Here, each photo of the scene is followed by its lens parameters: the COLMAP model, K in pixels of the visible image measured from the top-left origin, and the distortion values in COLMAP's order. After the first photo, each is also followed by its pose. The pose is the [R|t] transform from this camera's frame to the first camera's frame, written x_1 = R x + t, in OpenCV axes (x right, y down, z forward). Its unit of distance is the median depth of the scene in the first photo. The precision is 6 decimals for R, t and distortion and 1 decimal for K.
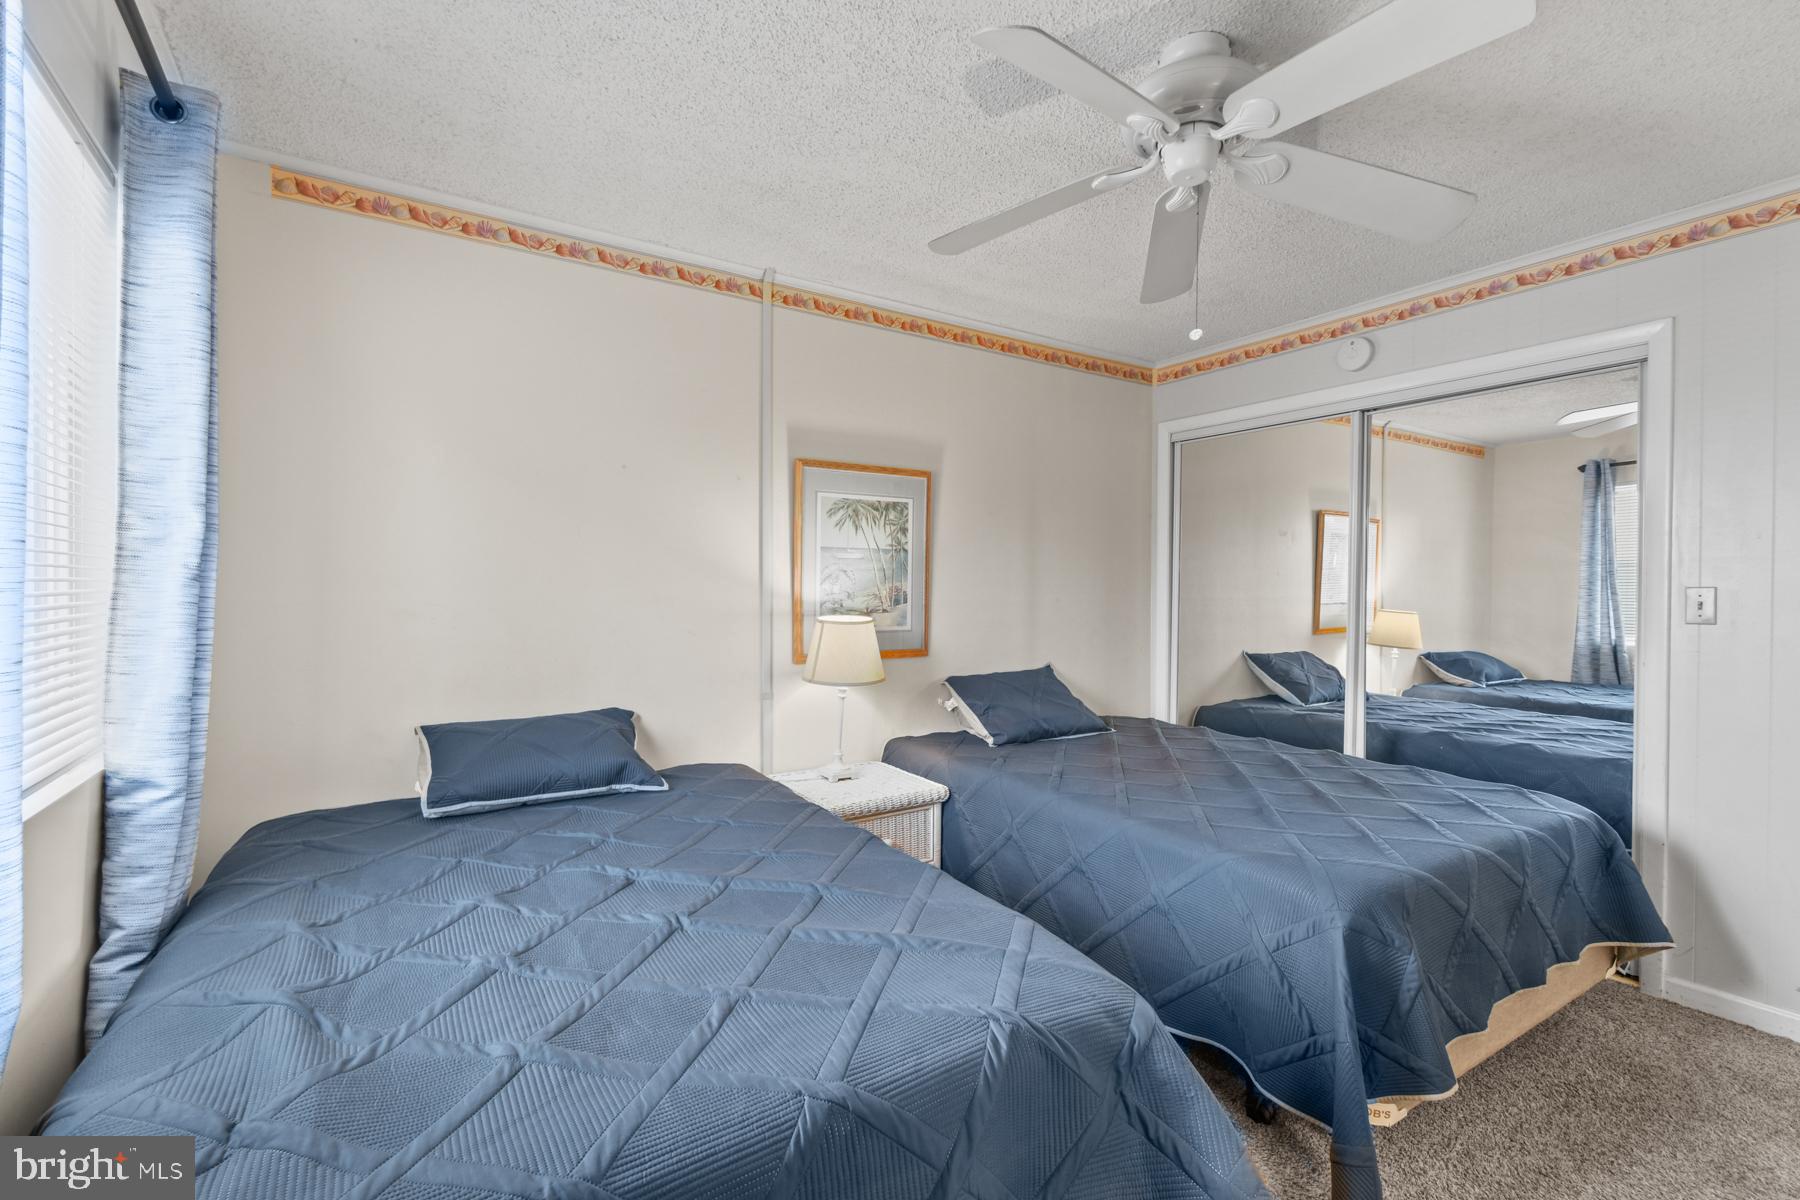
lens RADIAL K [[794.0, 0, 903.6], [0, 794.0, 593.9], [0, 0, 1]] dist [0.002224, -0.000217]
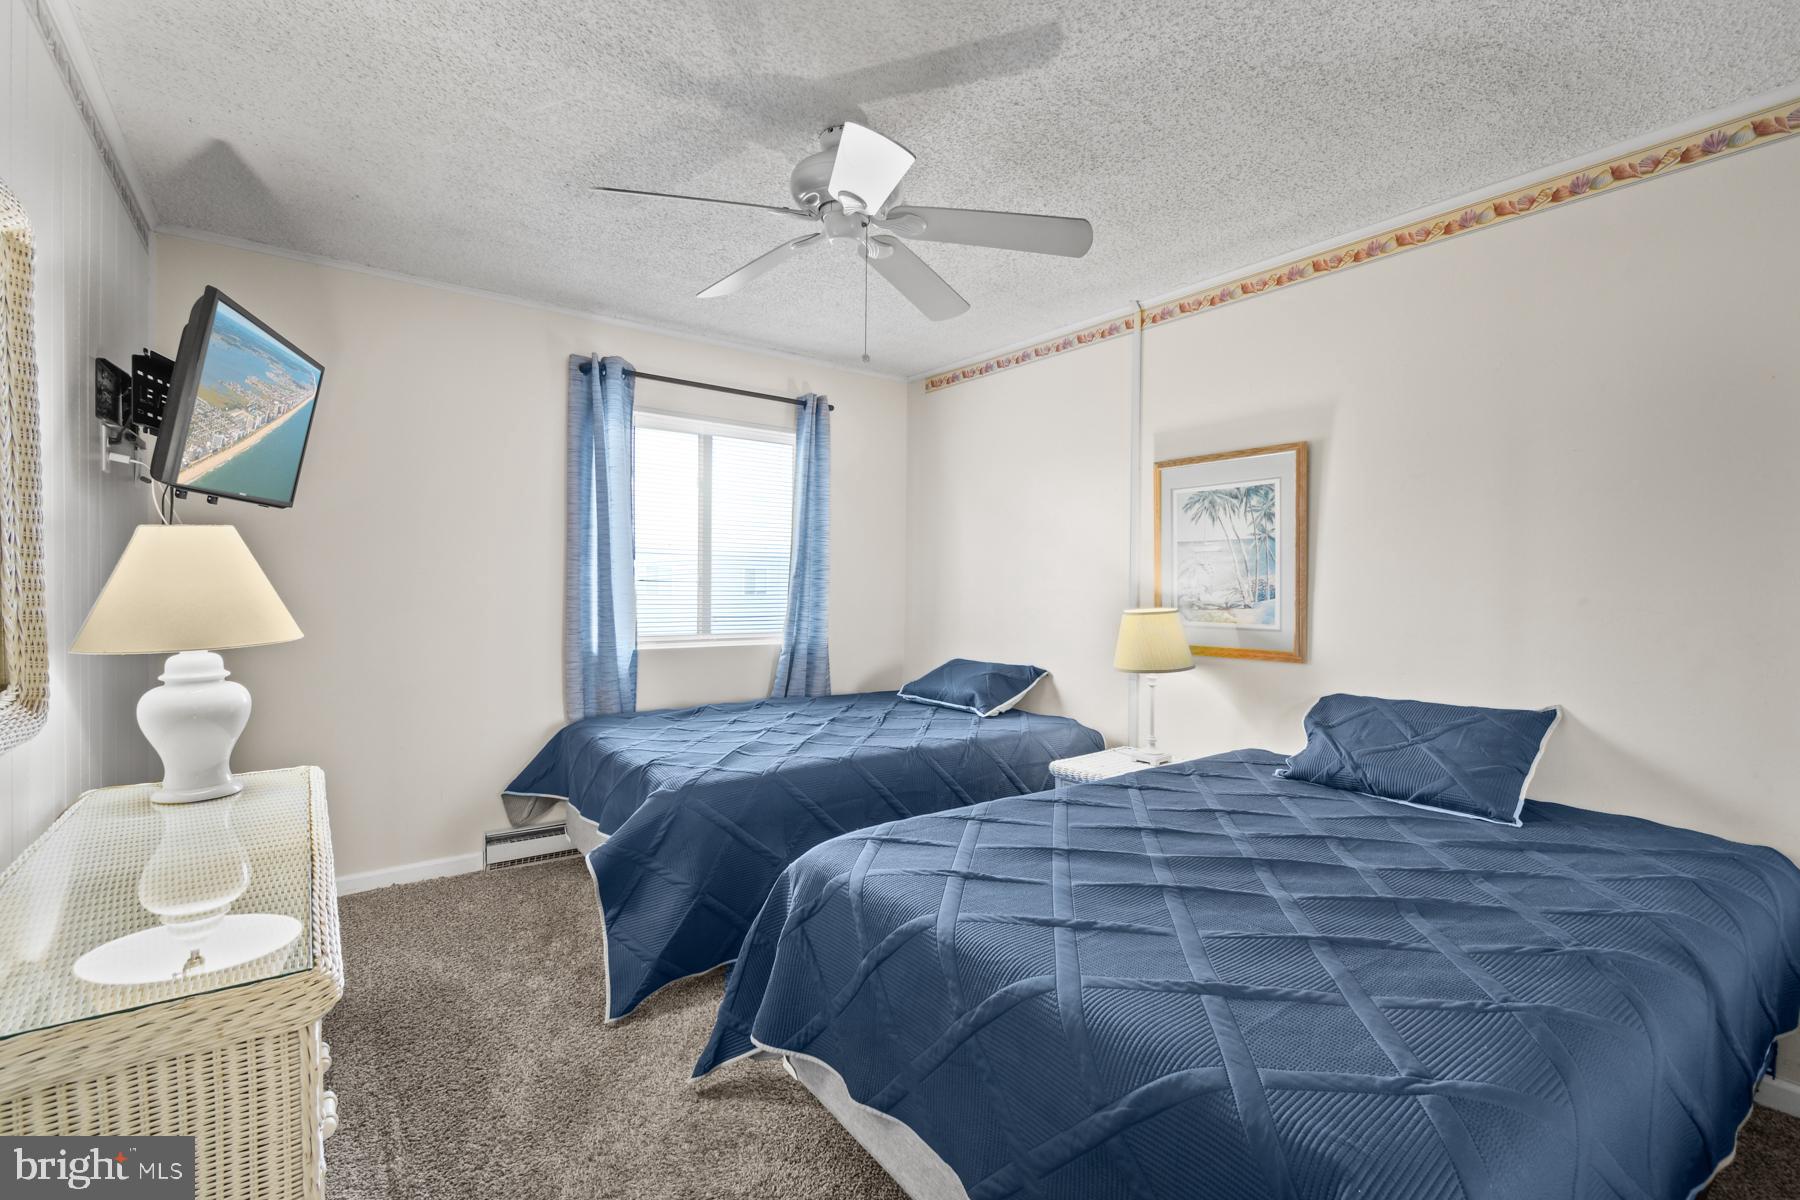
lens RADIAL K [[820.5, 0, 905.2], [0, 820.5, 590.8], [0, 0, 1]] dist [-0.002341, -0.000187]
pose [[0.061565, 0.003933, -0.998095, 0.898497], [-0.011113, 0.999933, 0.003255, 0.004530], [0.998041, 0.010891, 0.061604, 0.553427]]
